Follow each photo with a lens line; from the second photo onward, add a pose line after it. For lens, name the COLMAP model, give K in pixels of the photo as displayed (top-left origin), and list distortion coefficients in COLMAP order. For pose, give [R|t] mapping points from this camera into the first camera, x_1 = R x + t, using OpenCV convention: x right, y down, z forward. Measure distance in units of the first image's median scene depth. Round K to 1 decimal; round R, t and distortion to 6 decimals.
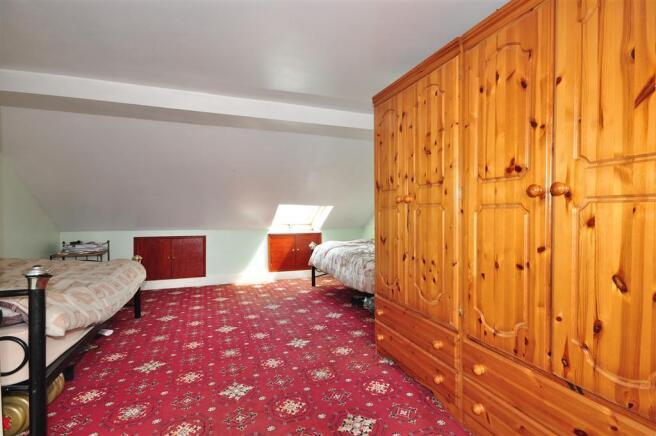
lens RADIAL K [[333.3, 0, 330.7], [0, 333.3, 219.2], [0, 0, 1]] dist [0.016086, 0.000924]
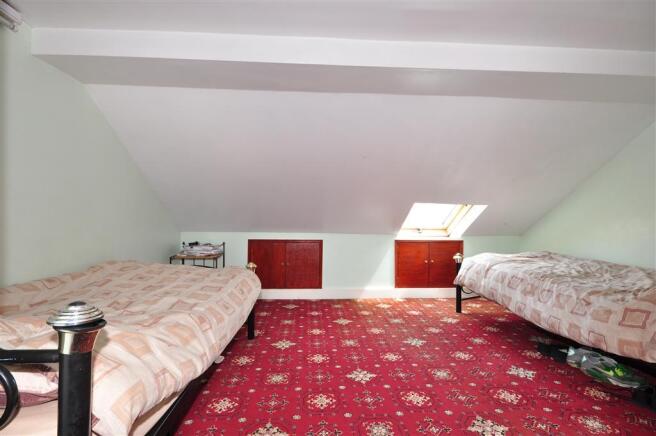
lens RADIAL K [[363.8, 0, 327.6], [0, 363.8, 216.5], [0, 0, 1]] dist [0.007968, 0.001924]
pose [[0.950080, 0.009223, -0.311870, -0.096612], [-0.014441, 0.999792, -0.014426, 0.003593], [0.311672, 0.018210, 0.950015, 0.163265]]
